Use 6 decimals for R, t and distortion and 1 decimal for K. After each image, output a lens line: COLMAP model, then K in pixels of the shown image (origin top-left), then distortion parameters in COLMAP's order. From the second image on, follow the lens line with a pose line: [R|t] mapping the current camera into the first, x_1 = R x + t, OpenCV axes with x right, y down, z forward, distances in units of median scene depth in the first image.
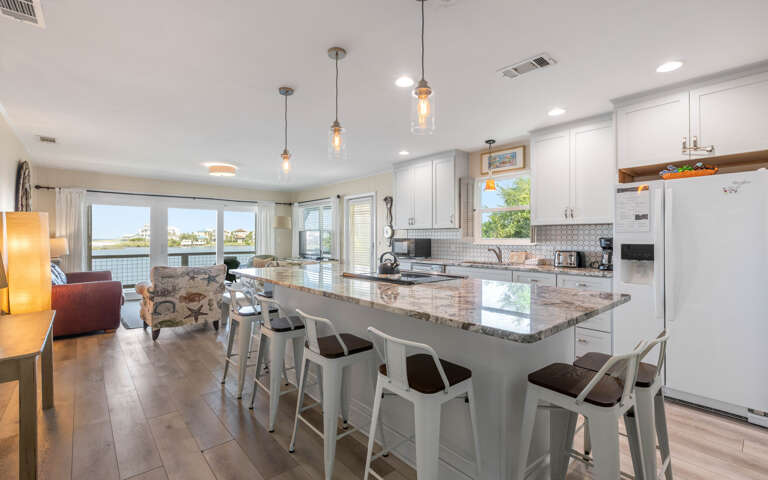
lens RADIAL K [[358.5, 0, 382.7], [0, 358.5, 236.9], [0, 0, 1]] dist [0.035860, -0.000101]
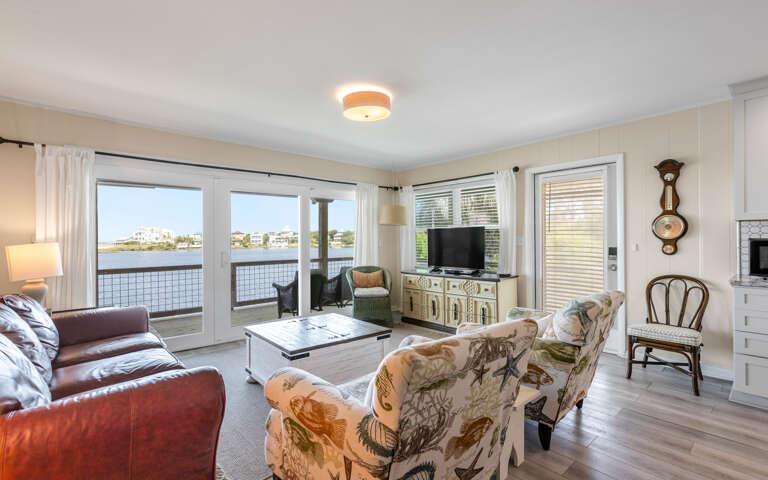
lens RADIAL K [[353.6, 0, 384.0], [0, 353.6, 240.0], [0, 0, 1]] dist [0.009912, -0.000008]
pose [[0.999444, -0.006685, 0.032653, -0.423327], [0.006552, 0.999970, 0.004160, 0.000664], [-0.032679, -0.003944, 0.999458, 0.491539]]
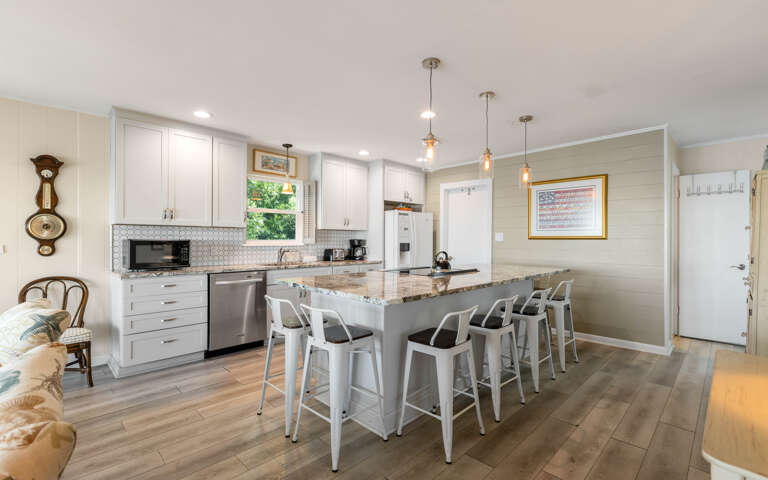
lens RADIAL K [[353.6, 0, 384.0], [0, 353.6, 240.0], [0, 0, 1]] dist [0.009912, -0.000008]
pose [[-0.092950, -0.002463, 0.995668, -0.524764], [-0.006407, 0.999978, 0.001876, 0.001110], [-0.995650, -0.006205, -0.092964, 0.581437]]
